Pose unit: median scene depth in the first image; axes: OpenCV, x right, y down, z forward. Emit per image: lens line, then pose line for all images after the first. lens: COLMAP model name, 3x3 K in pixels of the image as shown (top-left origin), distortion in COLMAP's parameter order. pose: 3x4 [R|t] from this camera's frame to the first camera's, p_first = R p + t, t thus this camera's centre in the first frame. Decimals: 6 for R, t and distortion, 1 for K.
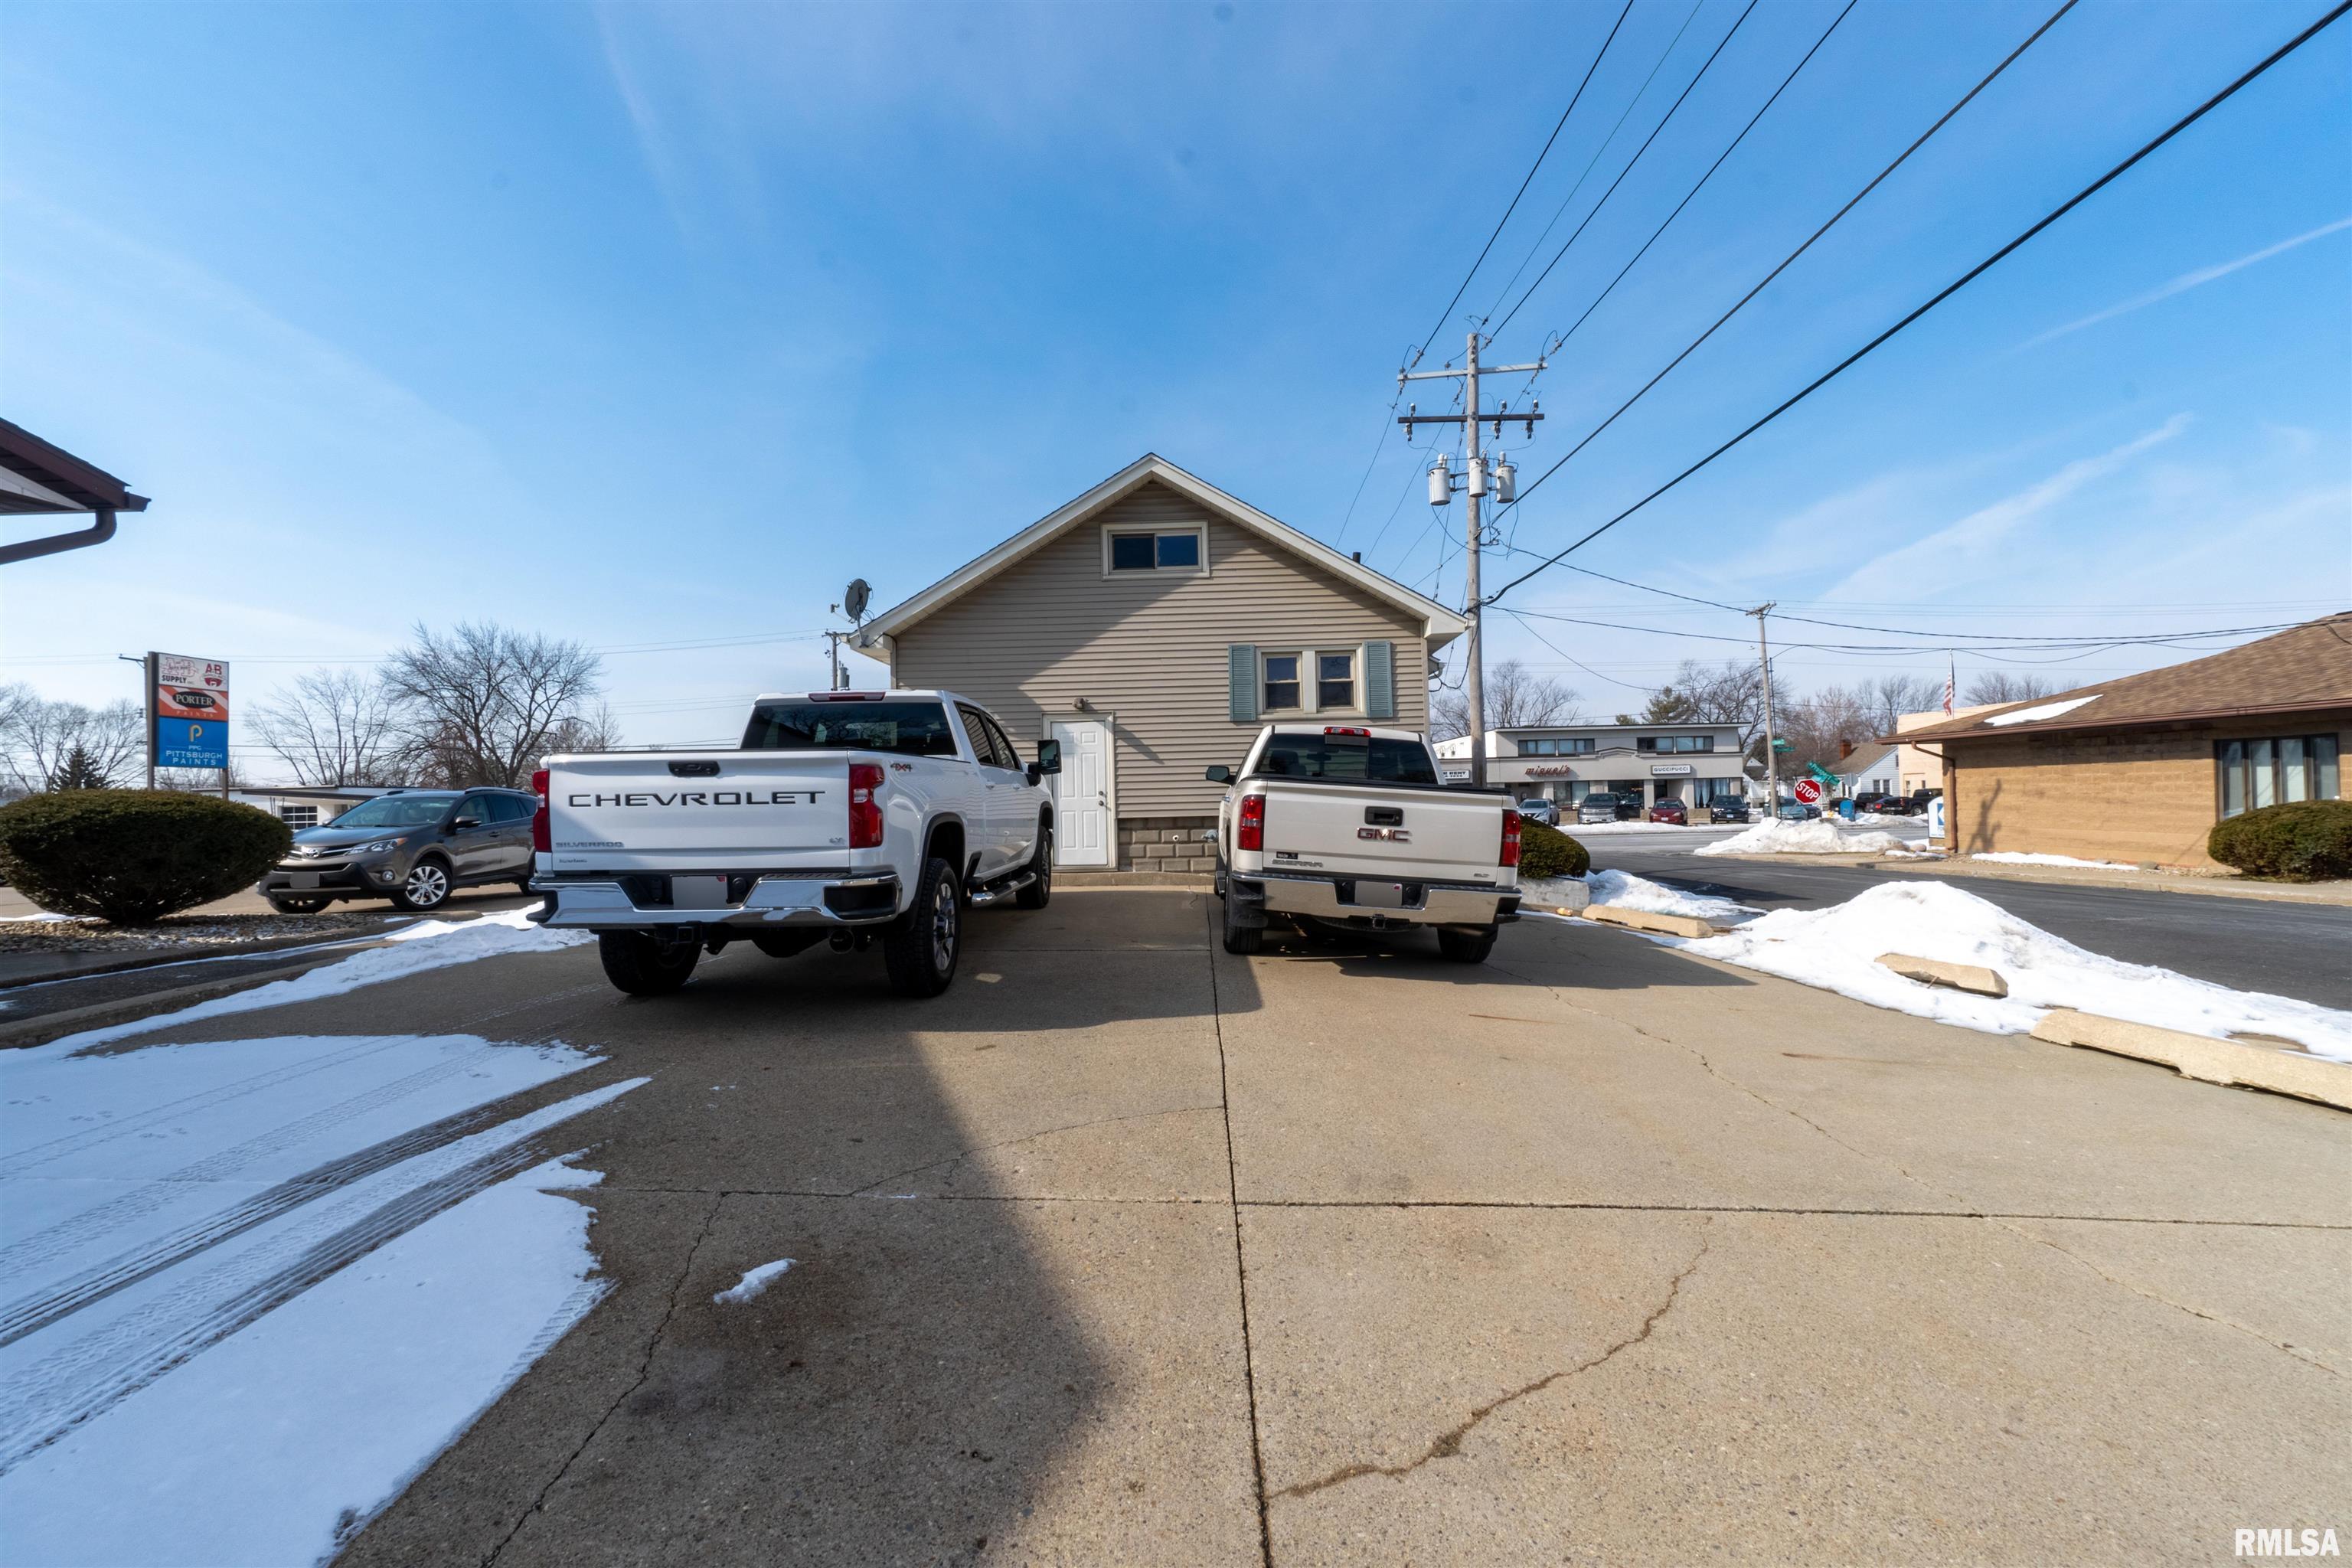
lens RADIAL K [[1029.4, 0, 1174.6], [0, 1029.4, 789.2], [0, 0, 1]] dist [-0.002154, 0.000868]
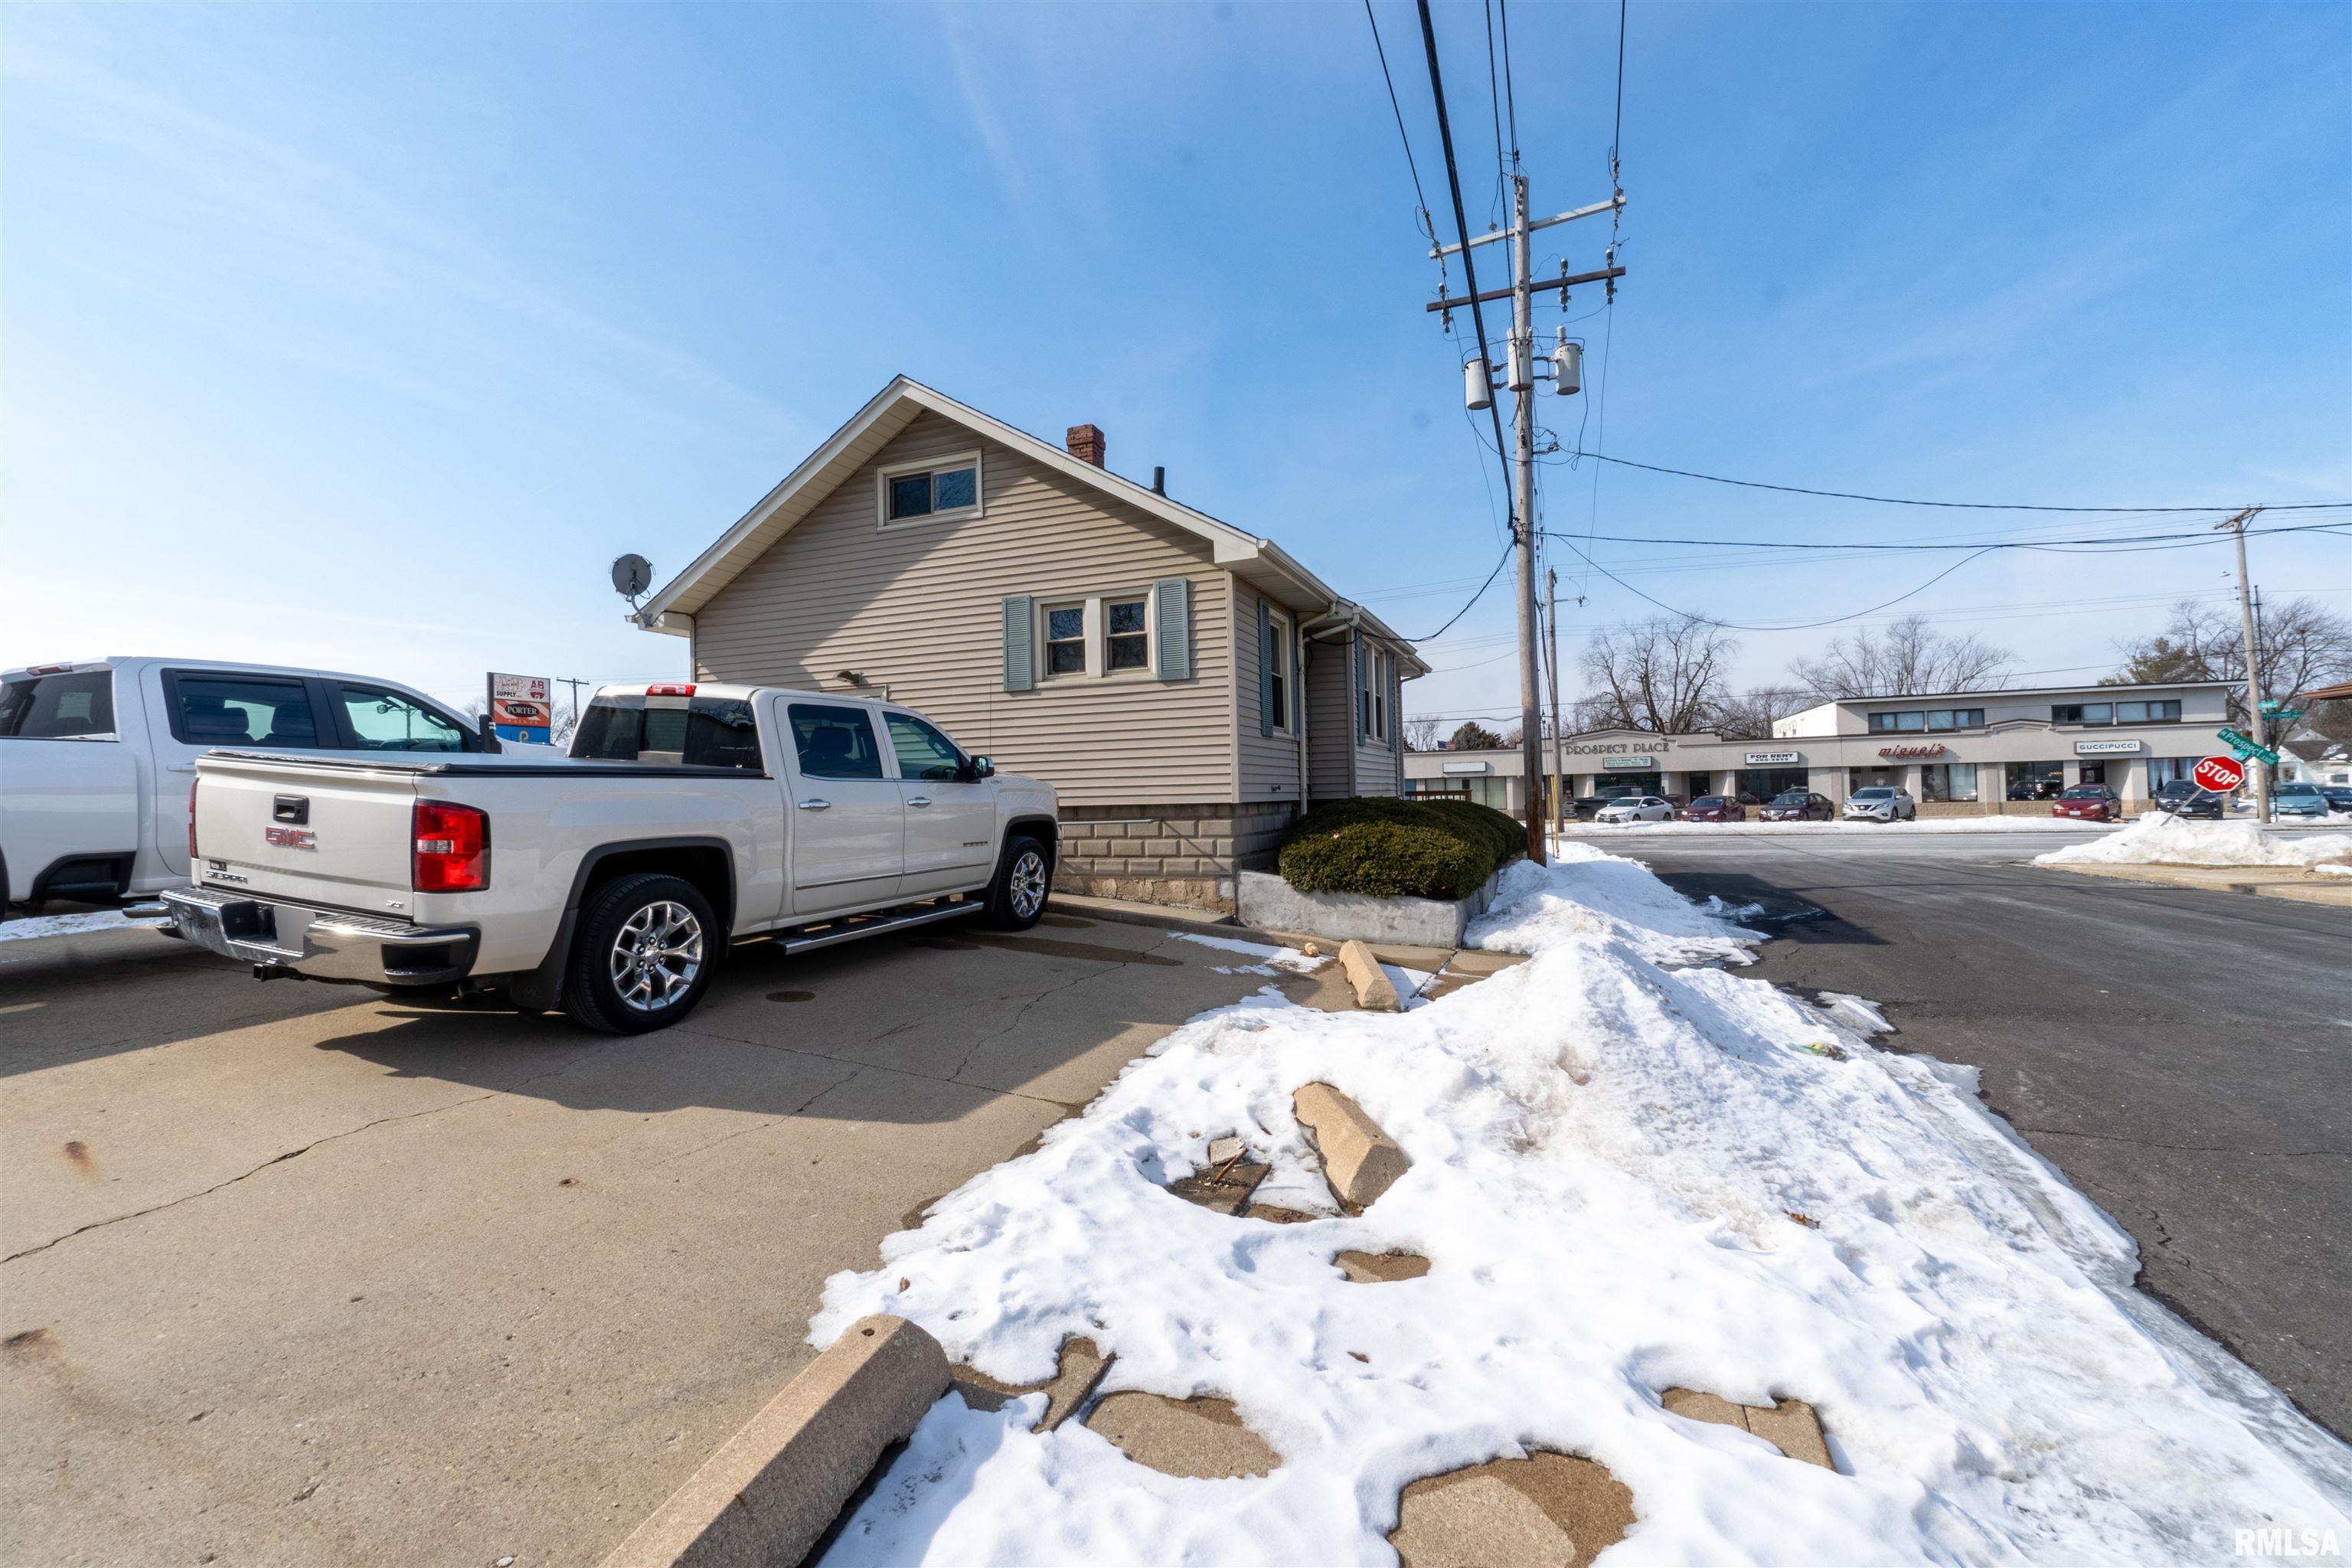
lens RADIAL K [[1029.4, 0, 1175.2], [0, 1029.4, 785.3], [0, 0, 1]] dist [-0.002154, 0.000868]
pose [[0.936973, -0.004603, -0.349371, 0.314360], [0.006405, 0.999971, 0.004005, 0.003825], [0.349343, -0.005990, 0.936976, 0.191244]]
